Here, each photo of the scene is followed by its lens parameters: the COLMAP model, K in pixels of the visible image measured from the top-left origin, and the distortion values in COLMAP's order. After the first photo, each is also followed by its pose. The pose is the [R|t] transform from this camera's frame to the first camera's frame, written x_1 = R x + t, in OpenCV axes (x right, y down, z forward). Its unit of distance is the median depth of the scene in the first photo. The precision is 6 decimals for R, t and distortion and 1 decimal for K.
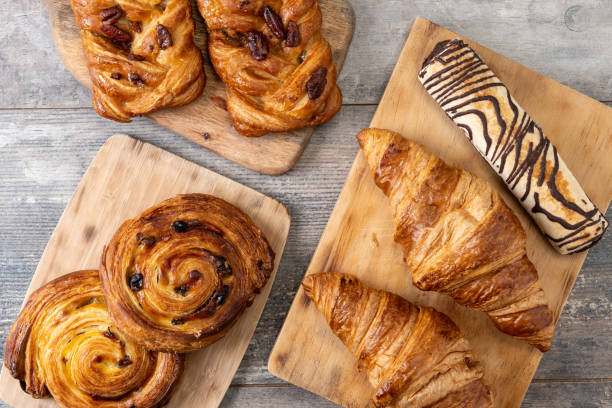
lens RADIAL K [[1601.0, 0, 306.0], [0, 1601.0, 204.0], [0, 0, 1]] dist [-0.000421, -0.103345]
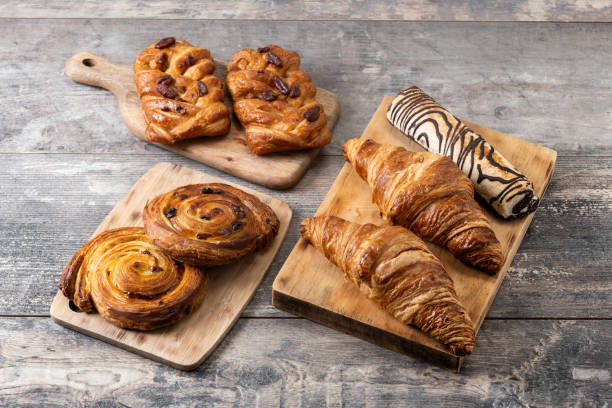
lens RADIAL K [[1601.0, 0, 306.0], [0, 1601.0, 204.0], [0, 0, 1]] dist [-0.000421, -0.103345]
pose [[0.999917, -0.005729, -0.011537, 0.016772], [-0.003901, 0.718919, -0.695082, 0.927584], [0.012276, 0.695070, 0.718837, 0.074080]]
